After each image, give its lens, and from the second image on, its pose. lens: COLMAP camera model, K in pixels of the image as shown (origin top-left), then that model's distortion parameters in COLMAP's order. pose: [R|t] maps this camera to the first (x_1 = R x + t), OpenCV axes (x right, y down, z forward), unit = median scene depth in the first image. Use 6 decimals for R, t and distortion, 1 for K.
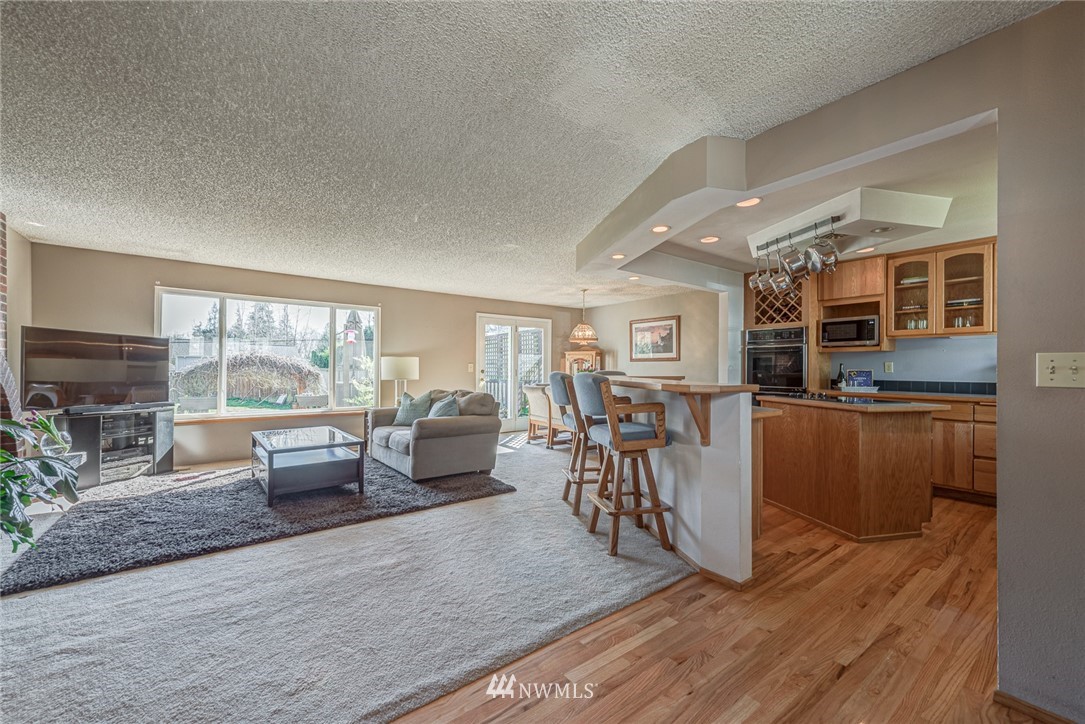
lens RADIAL K [[428.6, 0, 543.0], [0, 428.6, 368.2], [0, 0, 1]] dist [0.002025, -0.000492]
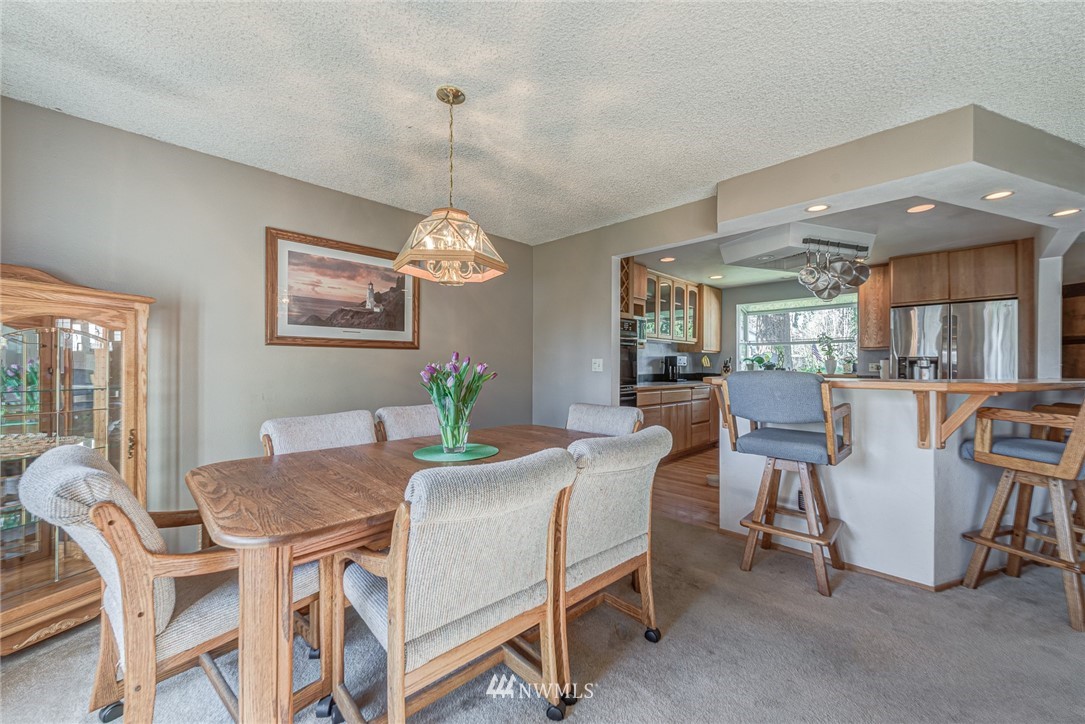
lens RADIAL K [[421.0, 0, 546.1], [0, 421.0, 364.0], [0, 0, 1]] dist [0.001384, -0.000007]
pose [[-0.147760, 0.000513, 0.989023, -0.299003], [-0.001102, 0.999999, -0.000683, 0.001033], [-0.989023, -0.001191, -0.147760, 1.472556]]
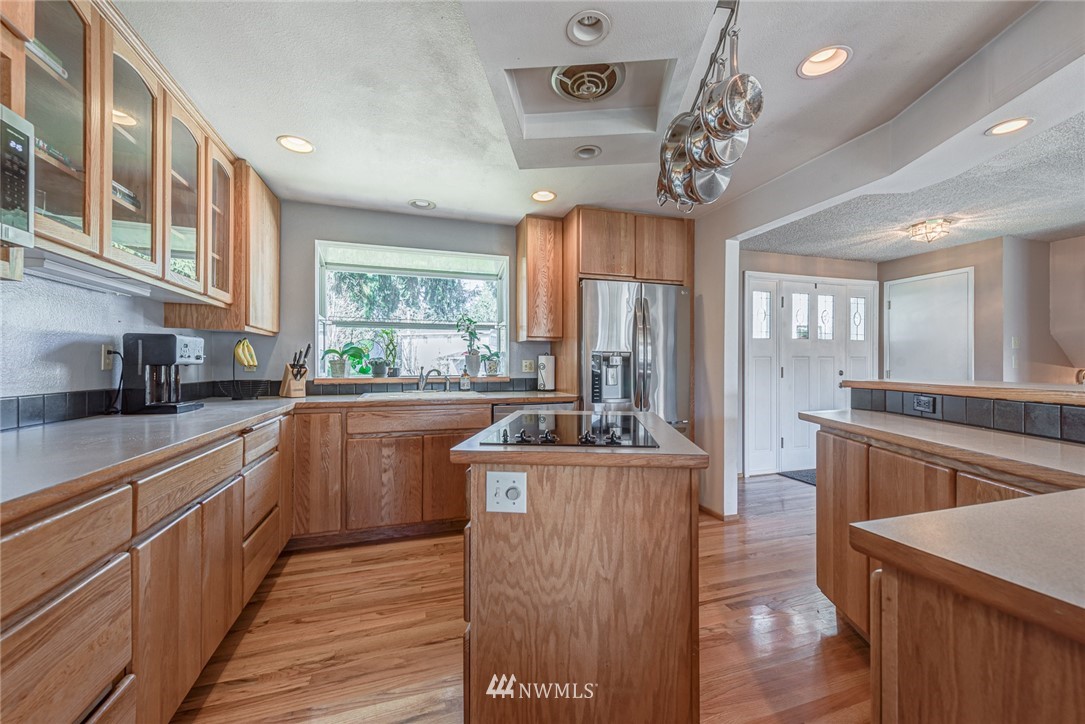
lens RADIAL K [[426.0, 0, 542.6], [0, 426.0, 363.3], [0, 0, 1]] dist [0.000006, 0.000004]
pose [[-0.949114, -0.006411, 0.314866, 0.459892], [-0.006937, 0.999976, -0.000550, 0.002561], [-0.314855, -0.002706, -0.949136, 1.164721]]
